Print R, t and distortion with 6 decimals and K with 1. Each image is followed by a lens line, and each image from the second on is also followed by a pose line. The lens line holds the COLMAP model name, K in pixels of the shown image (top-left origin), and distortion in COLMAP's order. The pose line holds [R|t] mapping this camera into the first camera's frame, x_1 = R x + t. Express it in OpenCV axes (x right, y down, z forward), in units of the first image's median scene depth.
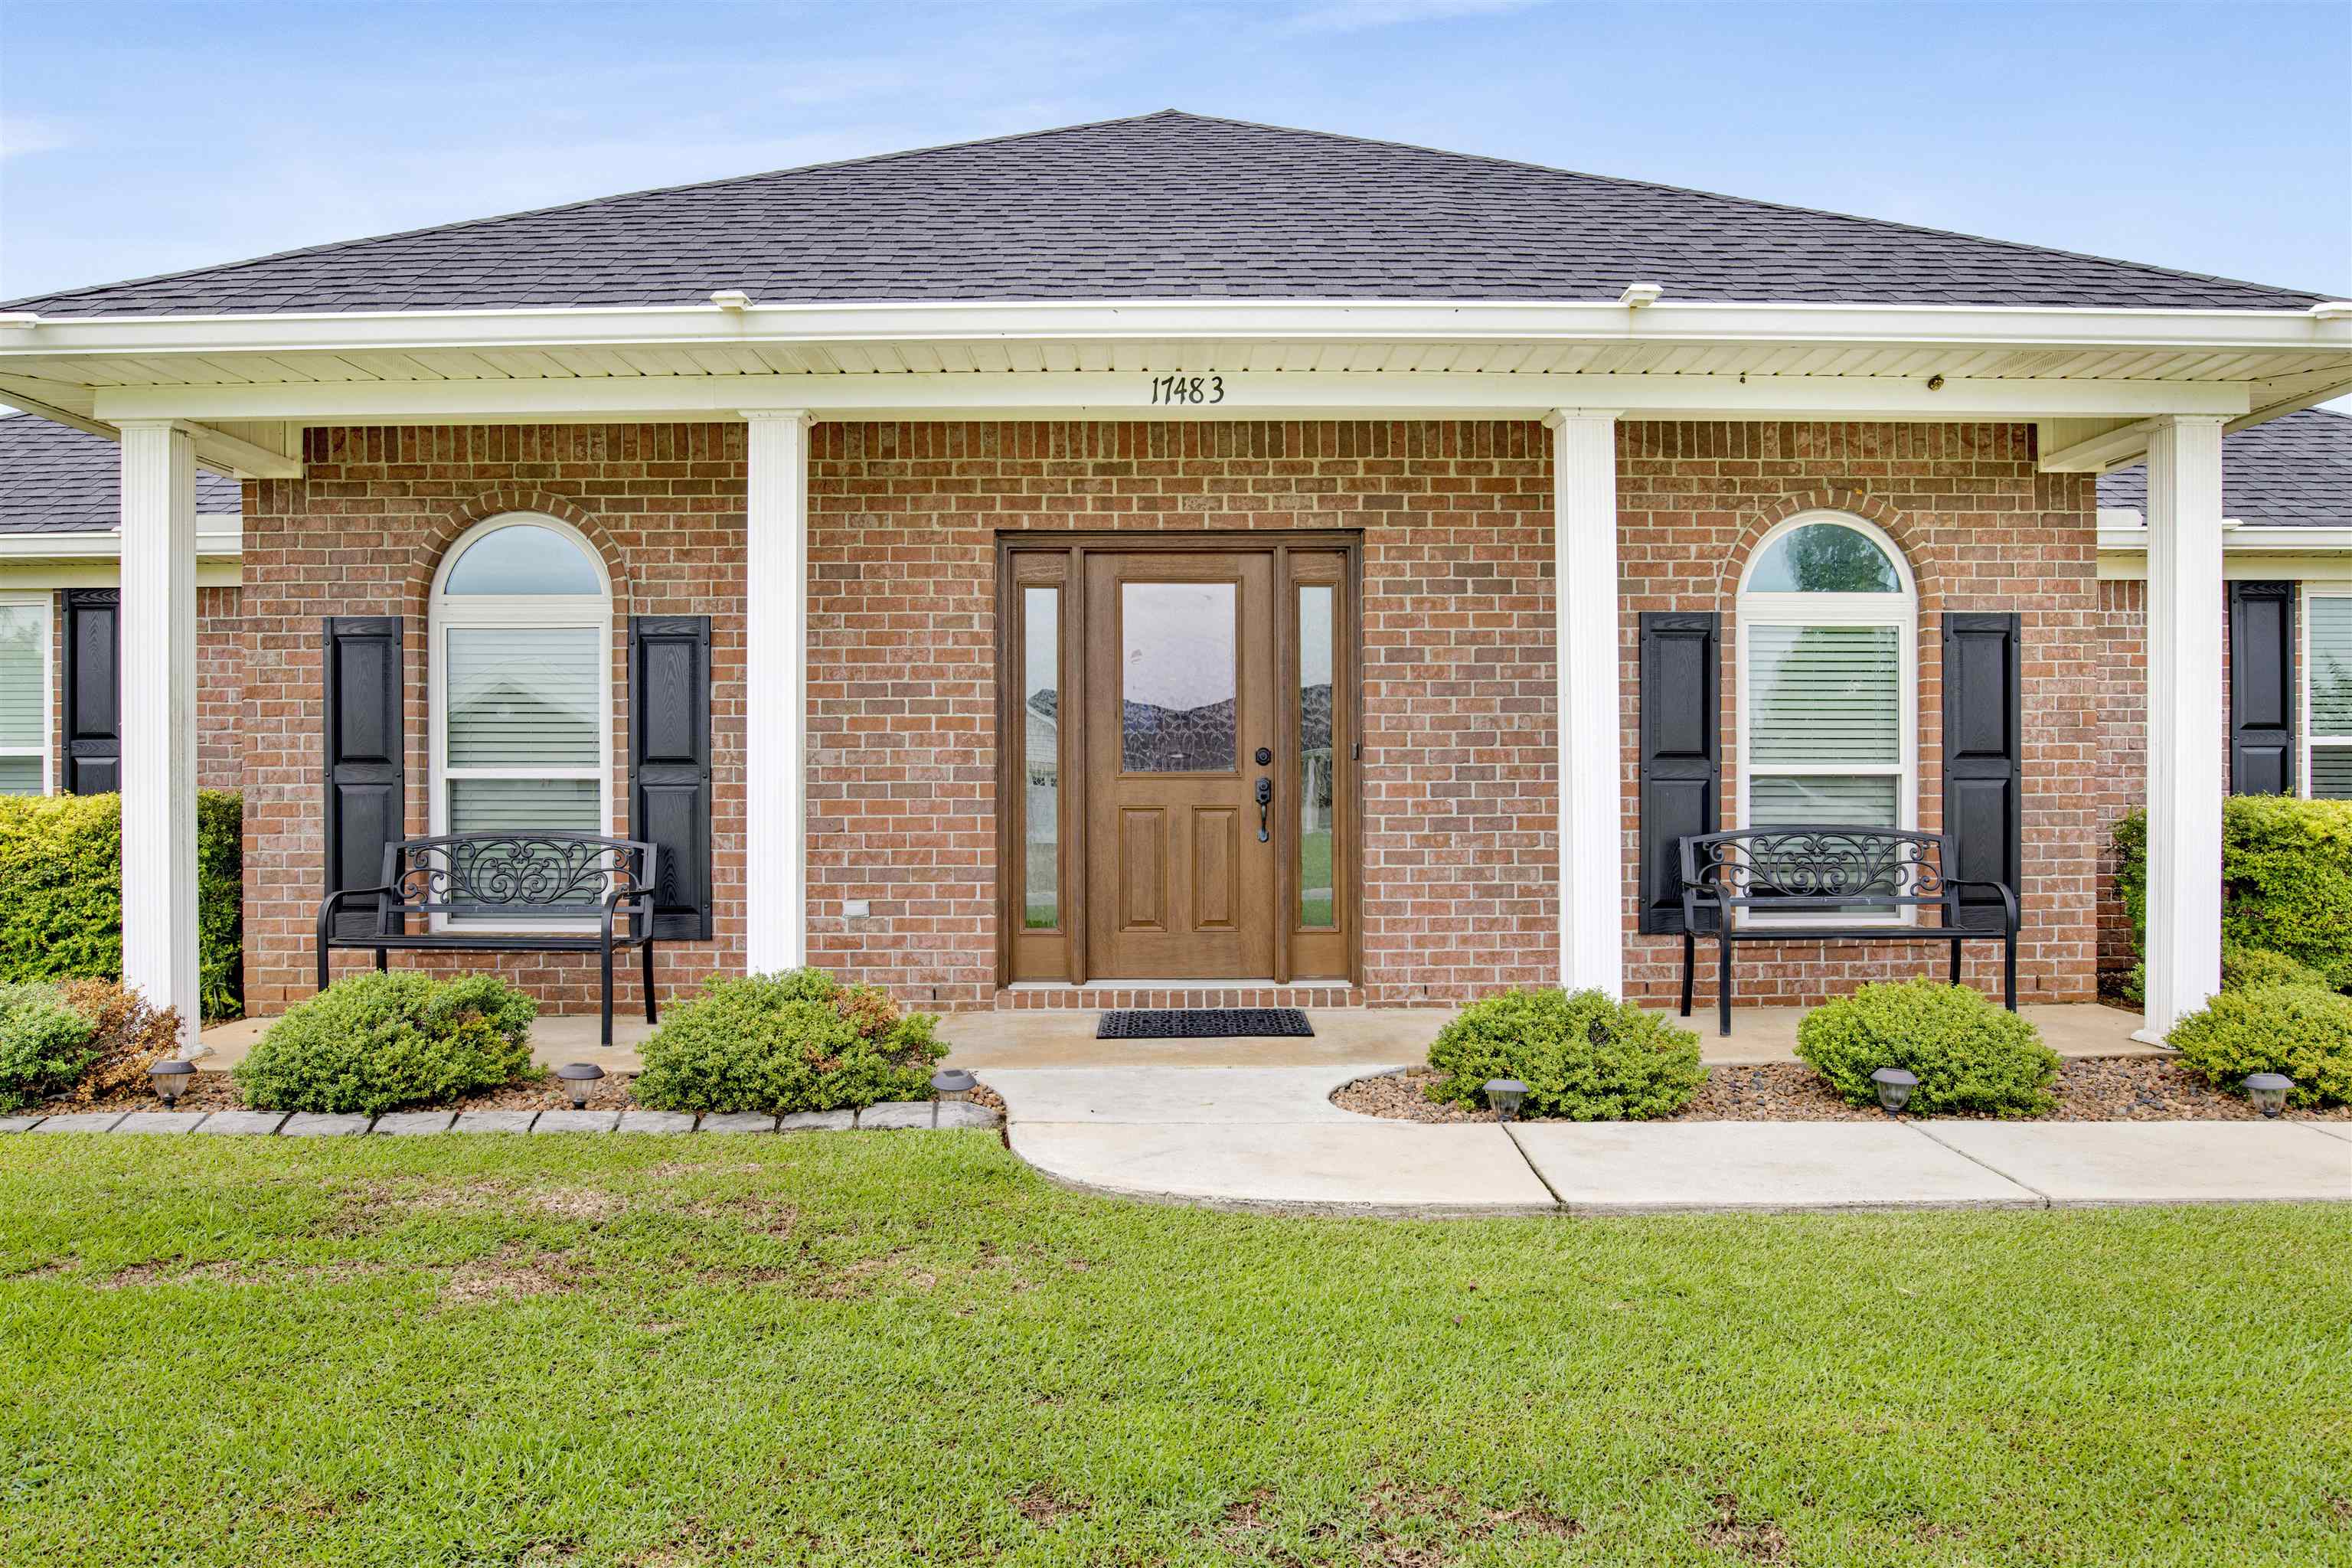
lens RADIAL K [[1595.2, 0, 1176.0], [0, 1595.2, 784.0], [0, 0, 1]] dist [-0.049089, 0.001288]
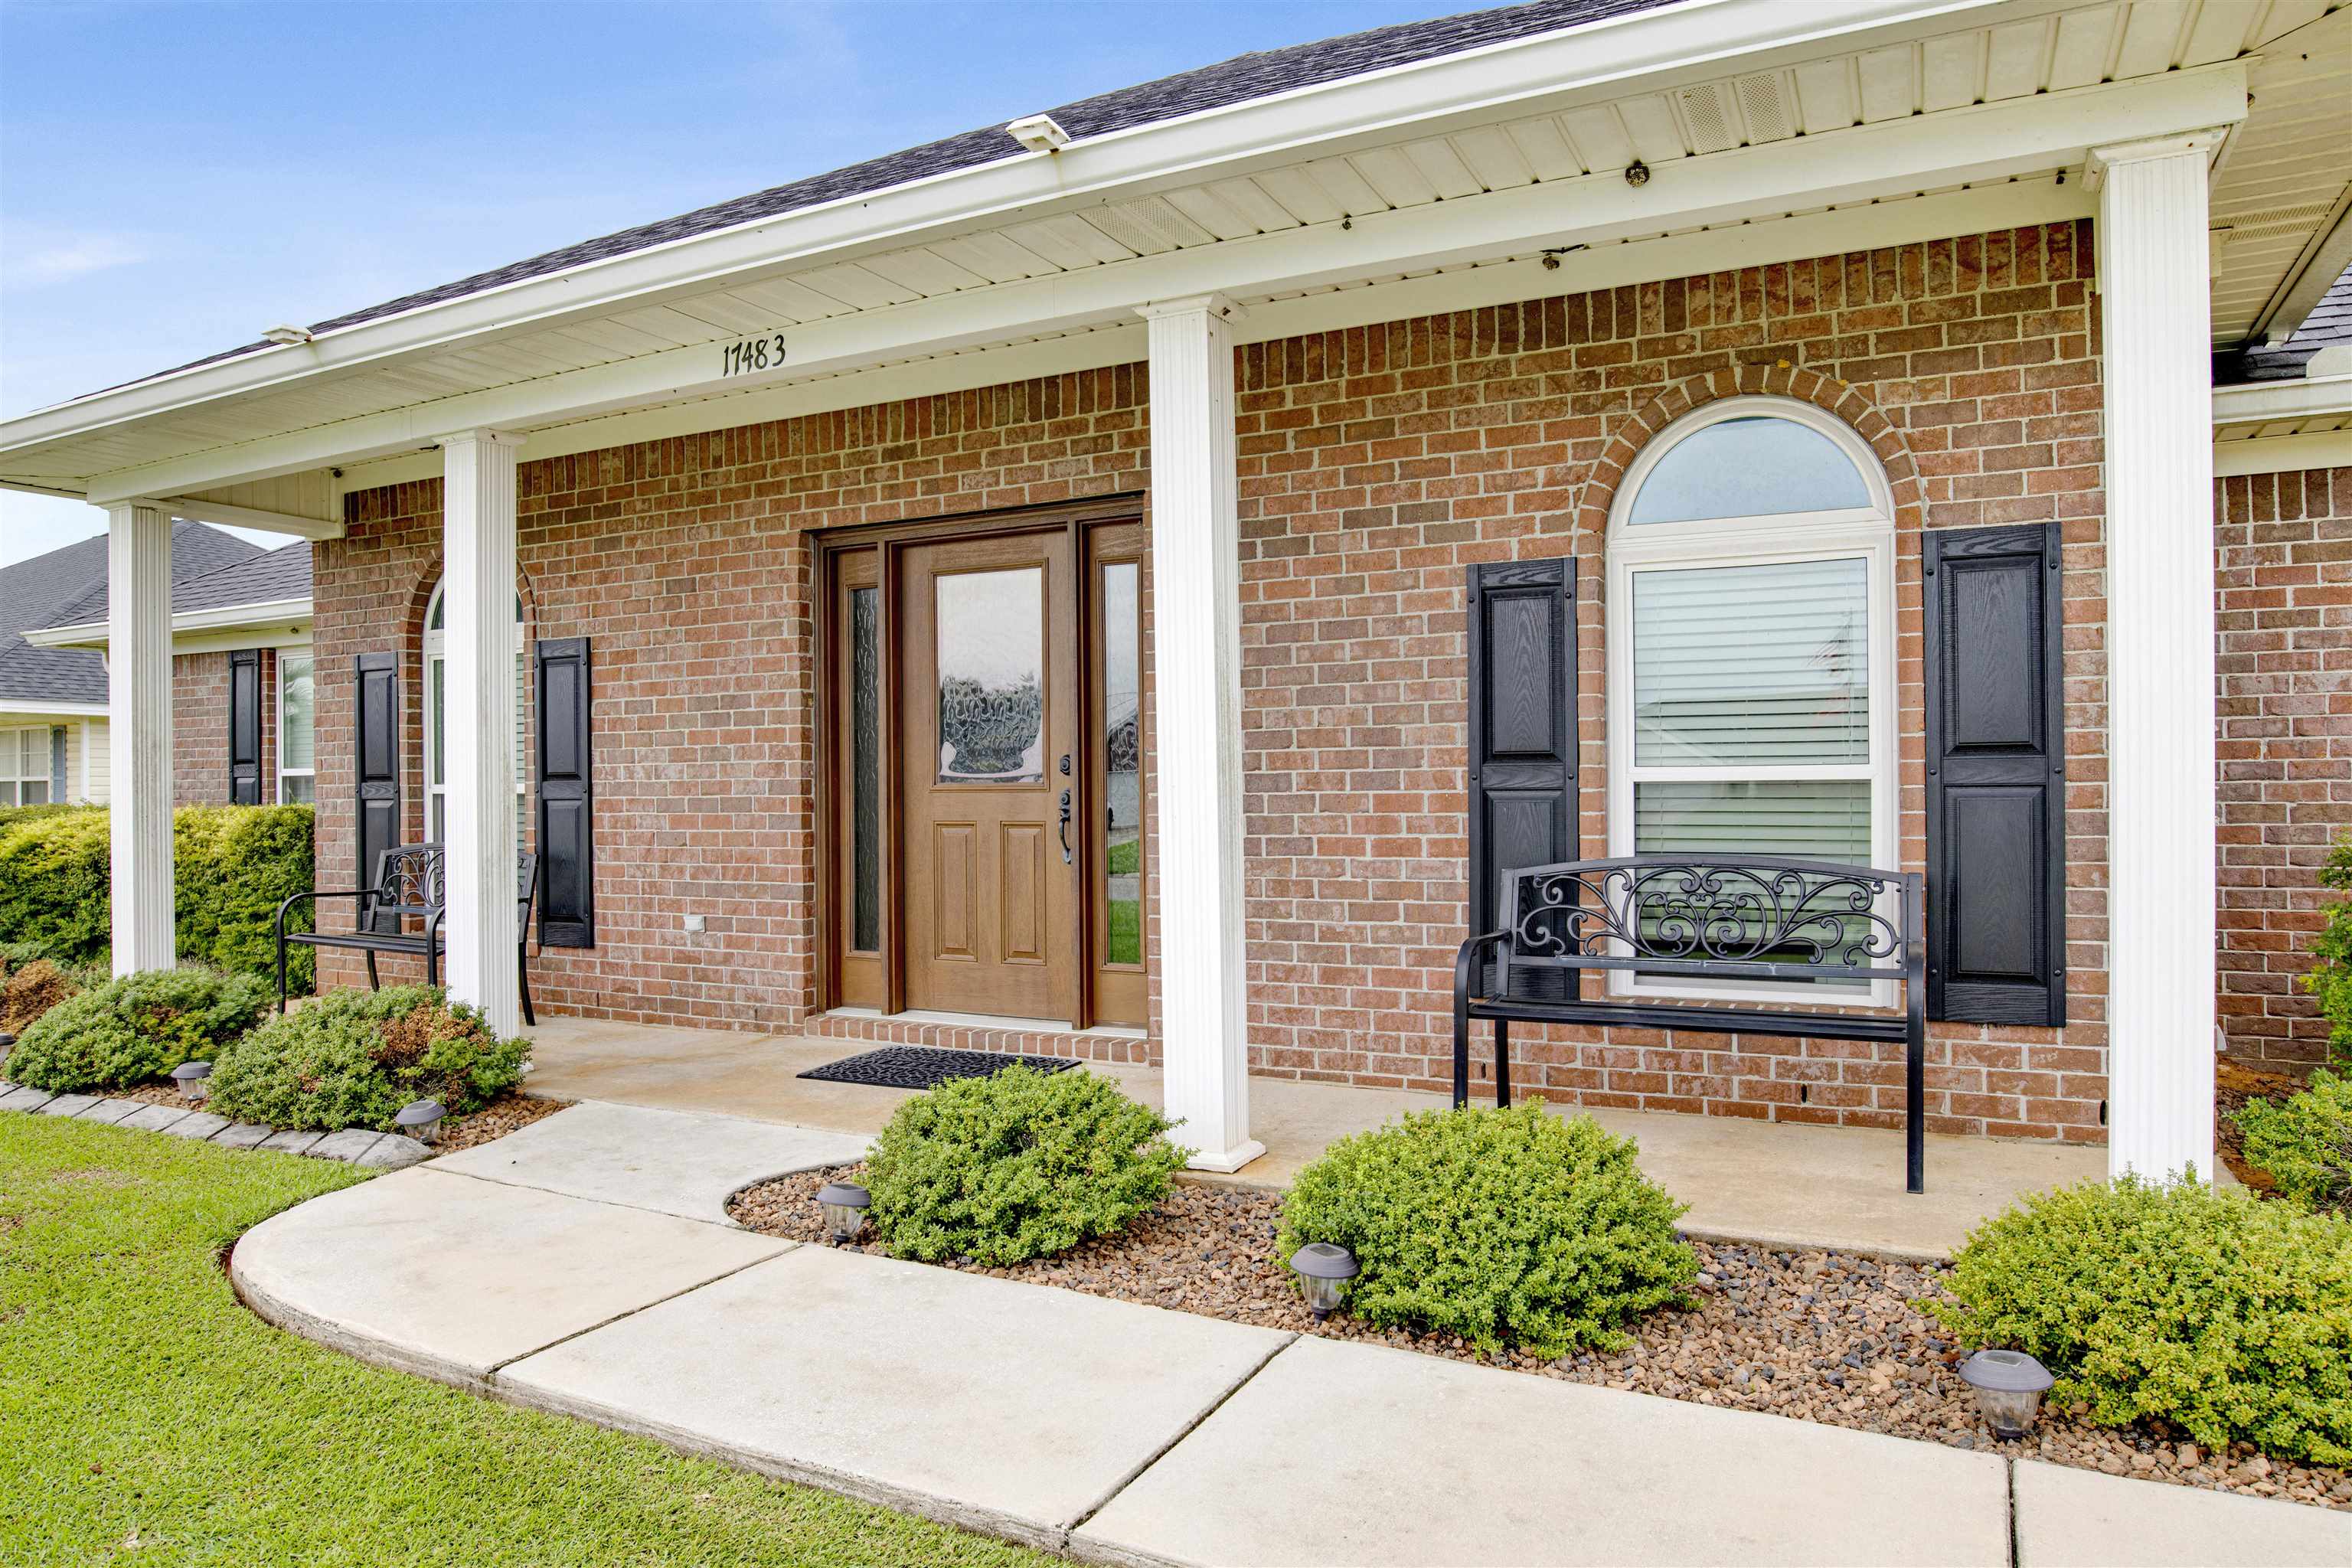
lens RADIAL K [[1496.6, 0, 1176.0], [0, 1496.6, 784.0], [0, 0, 1]] dist [-0.050369, 0.002060]
pose [[0.884919, -0.006525, -0.465699, 0.497305], [0.007454, 0.999972, 0.000153, -0.006716], [0.465685, -0.003607, 0.884943, 0.315871]]
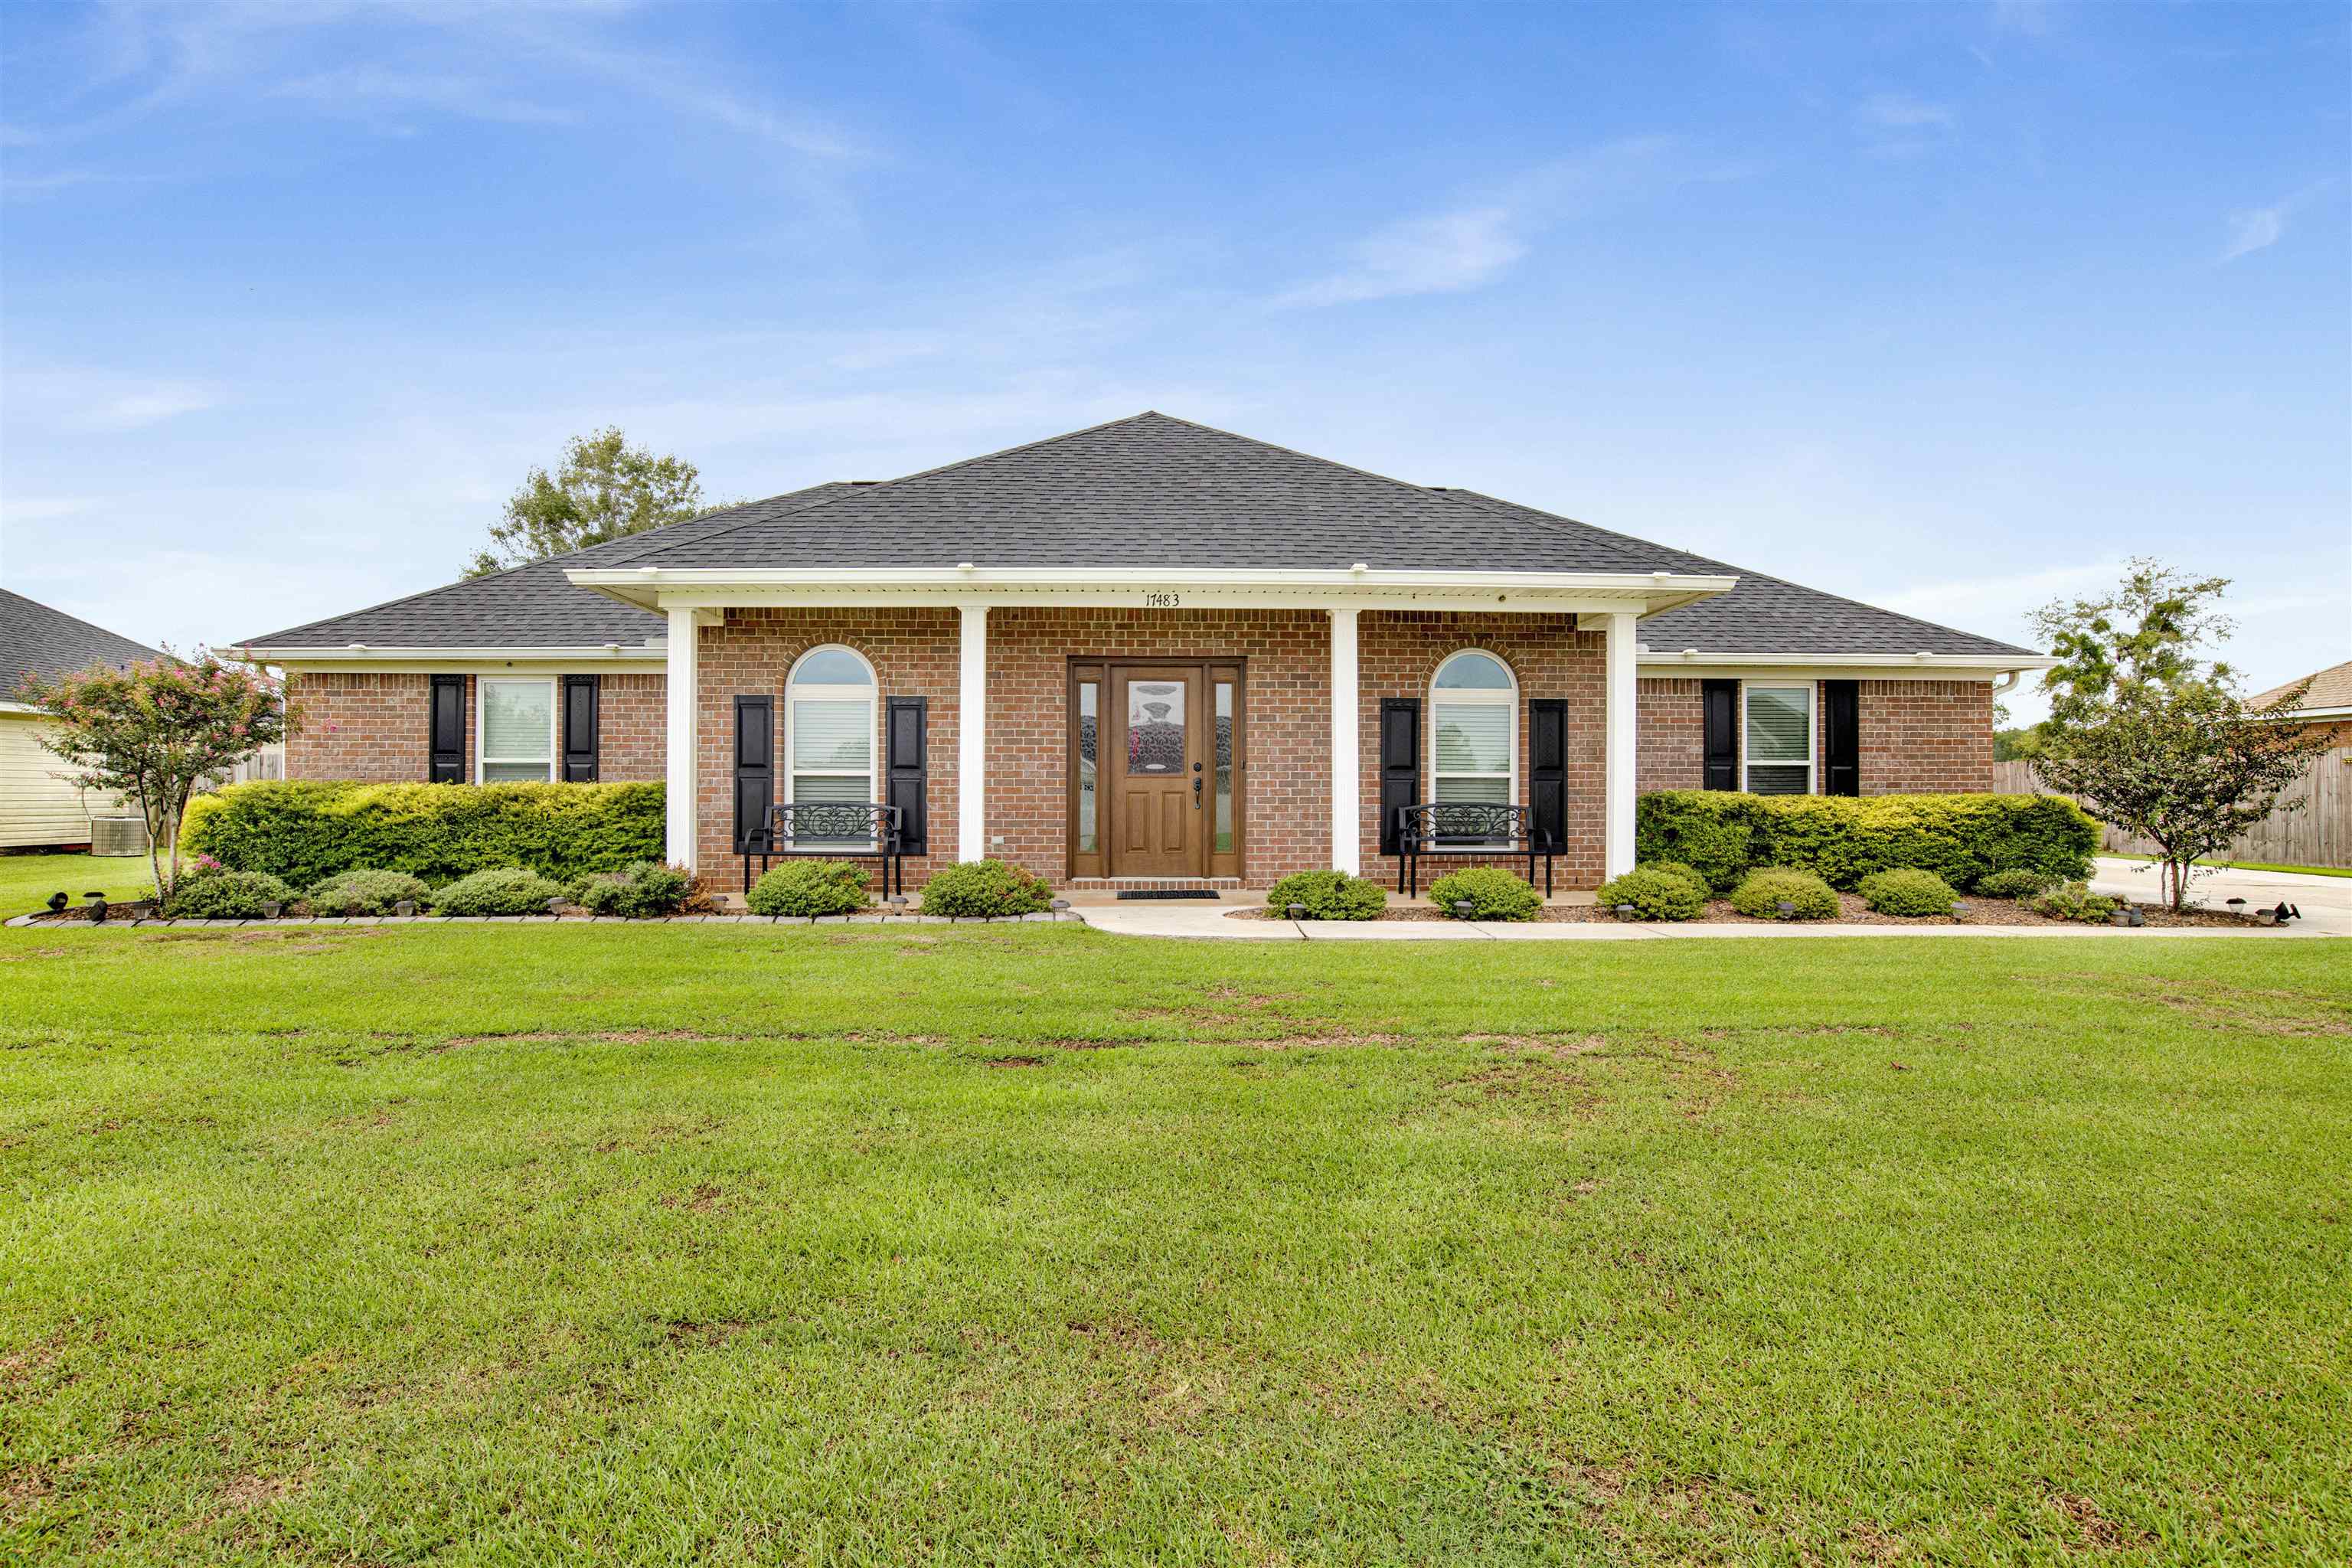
lens RADIAL K [[1267.6, 0, 1176.0], [0, 1267.6, 784.0], [0, 0, 1]] dist [-0.056424, 0.001580]
pose [[0.999613, 0.005949, 0.027160, -0.016880], [-0.005740, 0.999954, -0.007749, 0.017487], [-0.027205, 0.007590, 0.999601, -0.627935]]
